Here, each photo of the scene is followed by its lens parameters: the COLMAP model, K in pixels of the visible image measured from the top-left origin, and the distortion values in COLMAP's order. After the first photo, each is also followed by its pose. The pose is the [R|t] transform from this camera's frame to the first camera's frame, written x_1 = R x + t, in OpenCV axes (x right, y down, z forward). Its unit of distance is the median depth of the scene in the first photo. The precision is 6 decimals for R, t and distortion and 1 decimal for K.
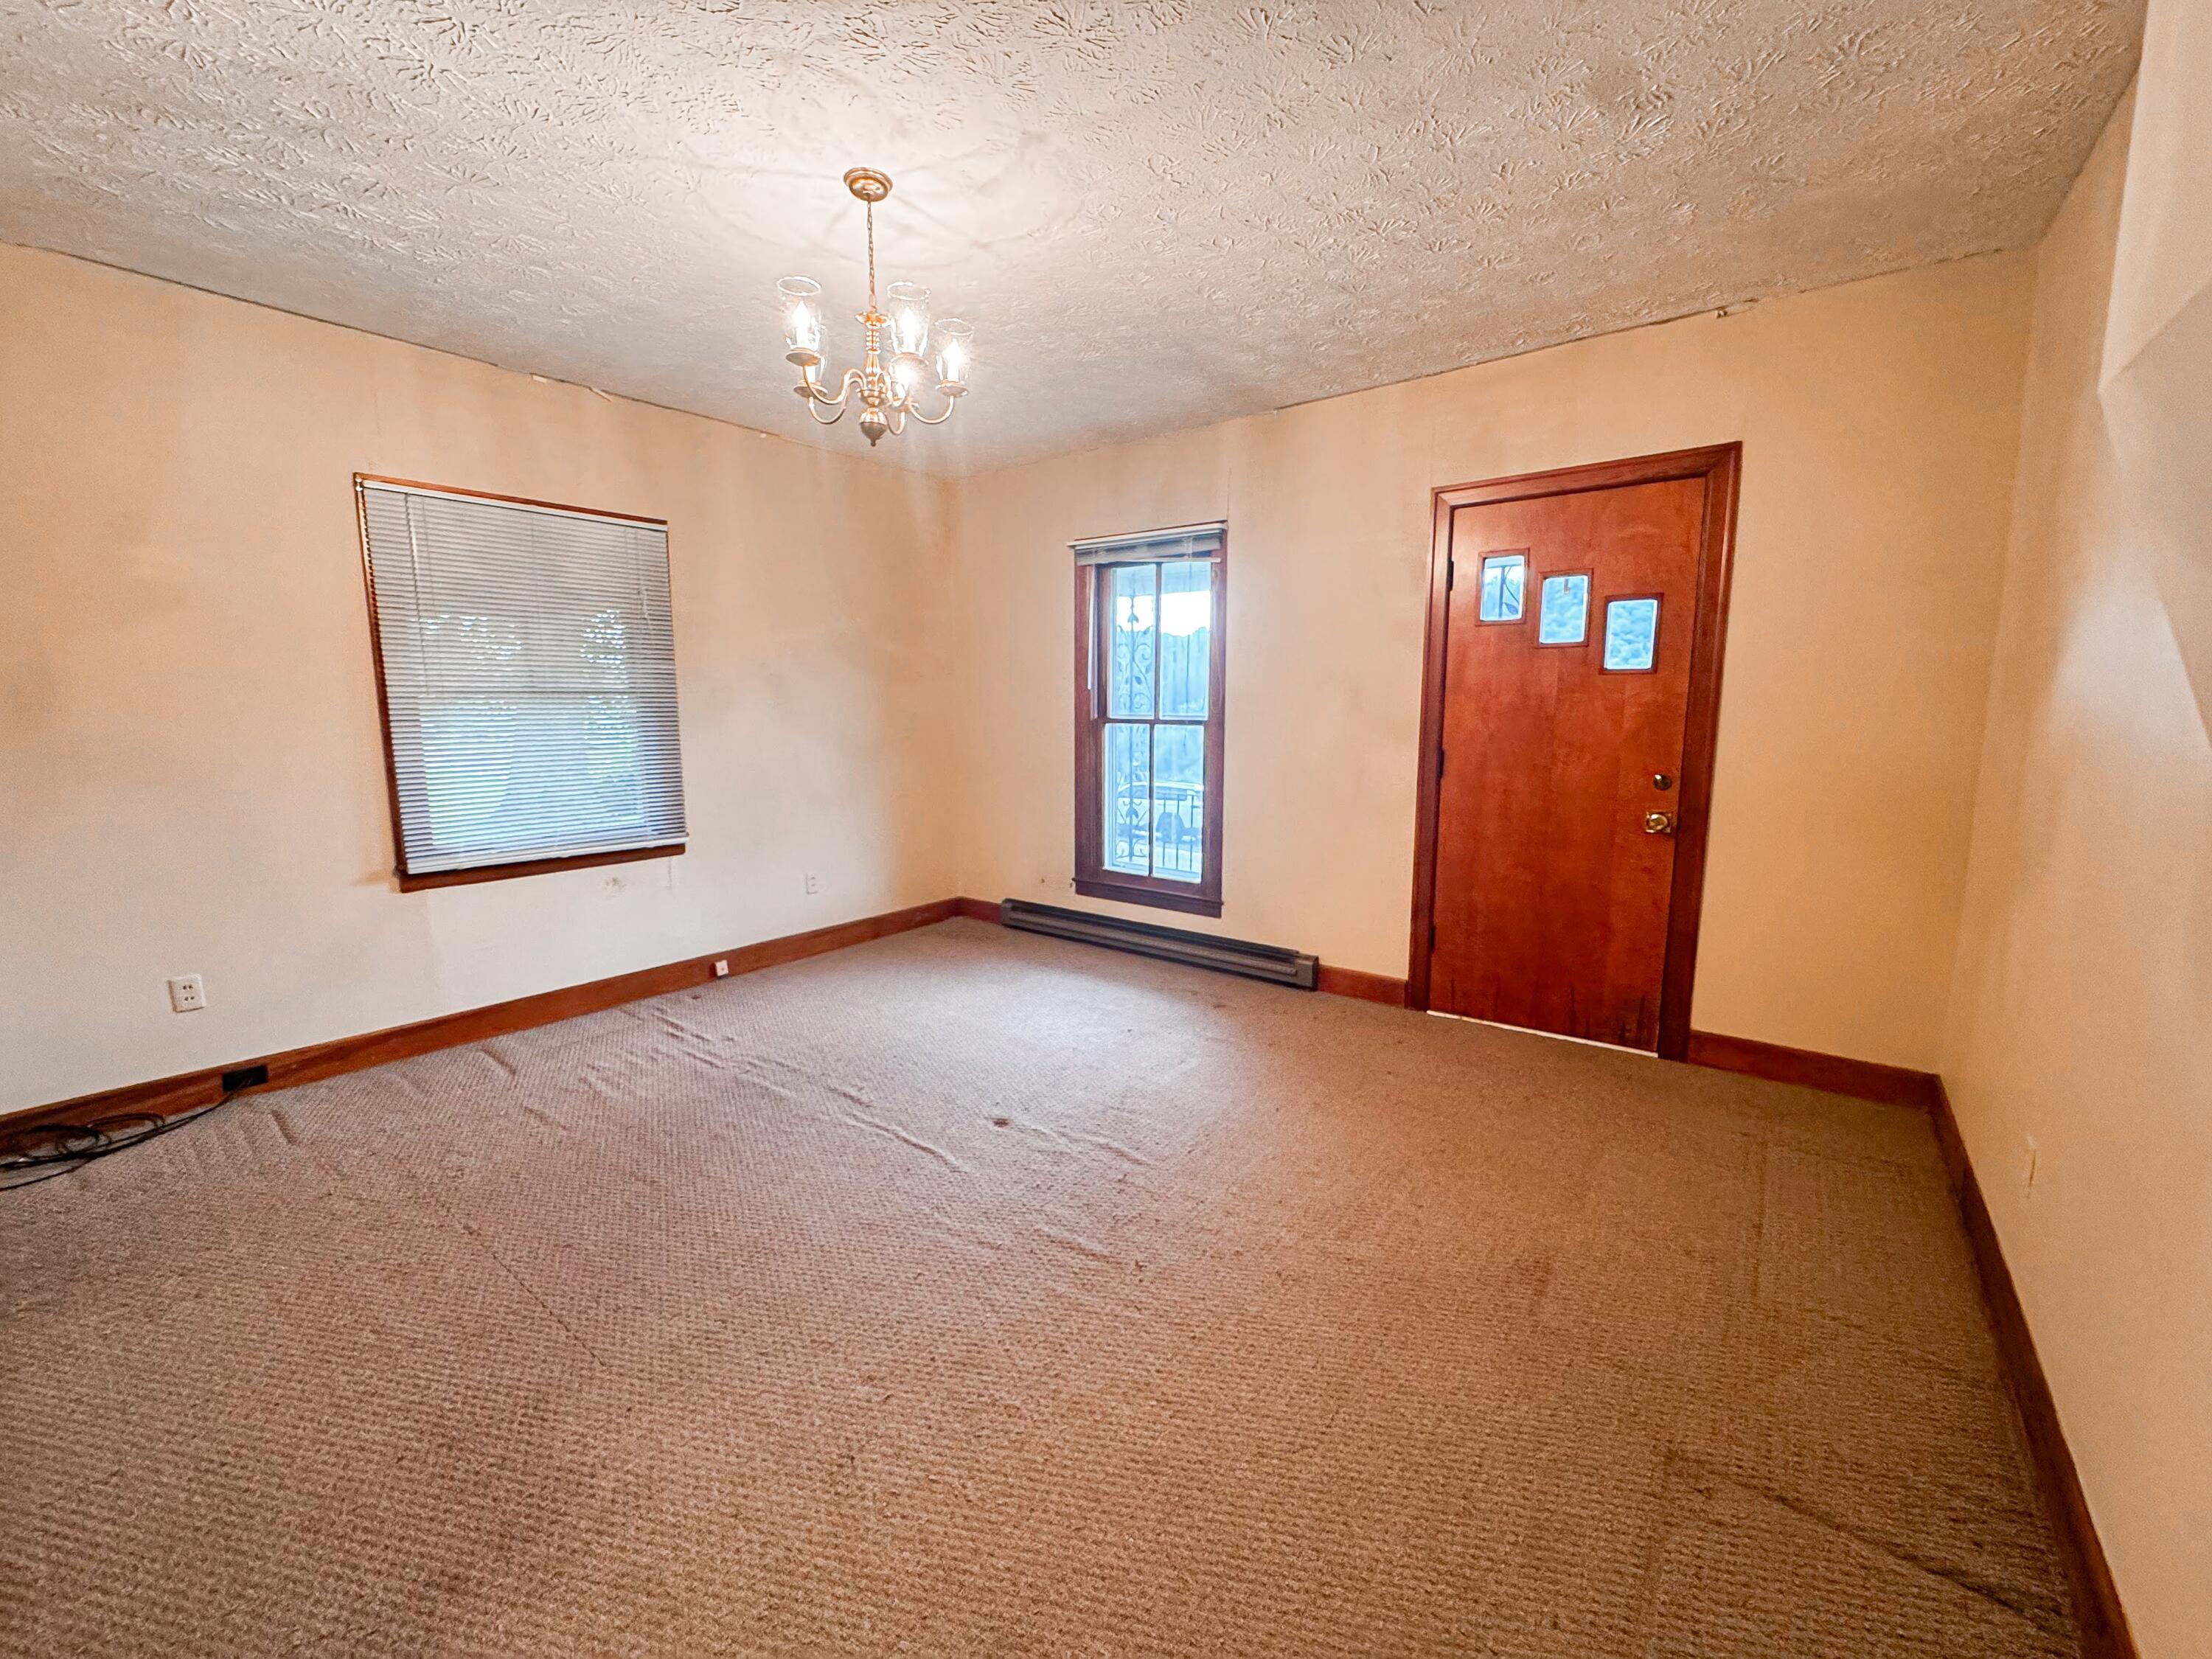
lens RADIAL K [[911.1, 0, 1105.3], [0, 911.1, 827.3], [0, 0, 1]] dist [-0.004464, 0.001022]
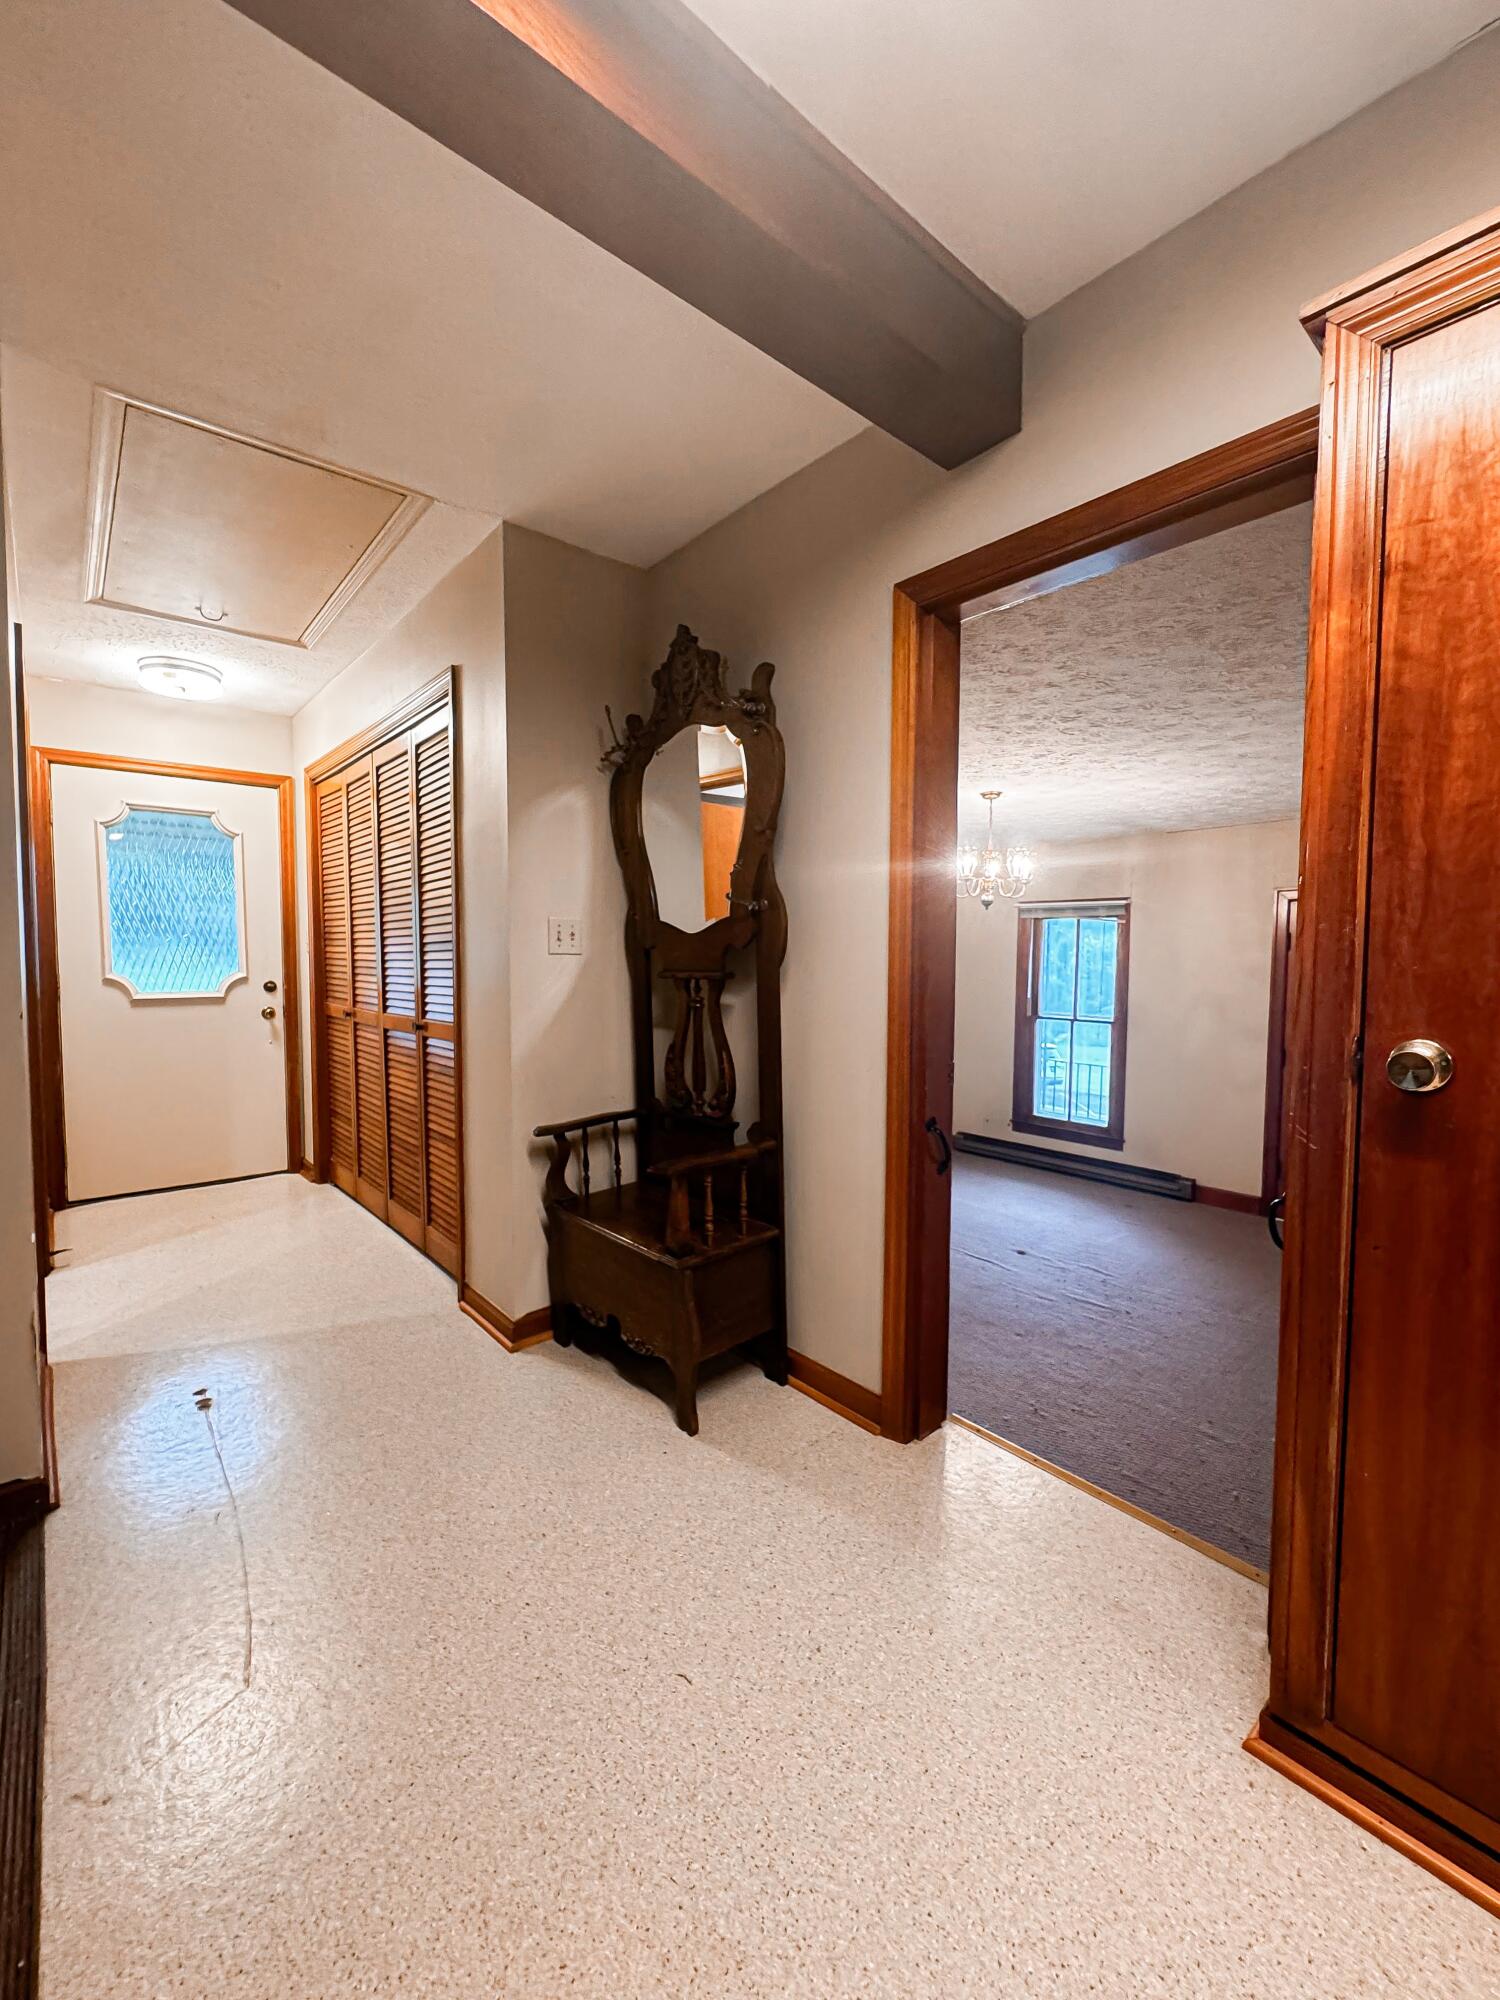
lens RADIAL K [[823.8, 0, 751.3], [0, 823.8, 1005.5], [0, 0, 1]] dist [-0.004464, 0.001022]
pose [[0.977540, 0.018008, -0.209979, -0.209031], [-0.034375, 0.996624, -0.074561, -0.020233], [0.207927, 0.080104, 0.974859, -0.523362]]
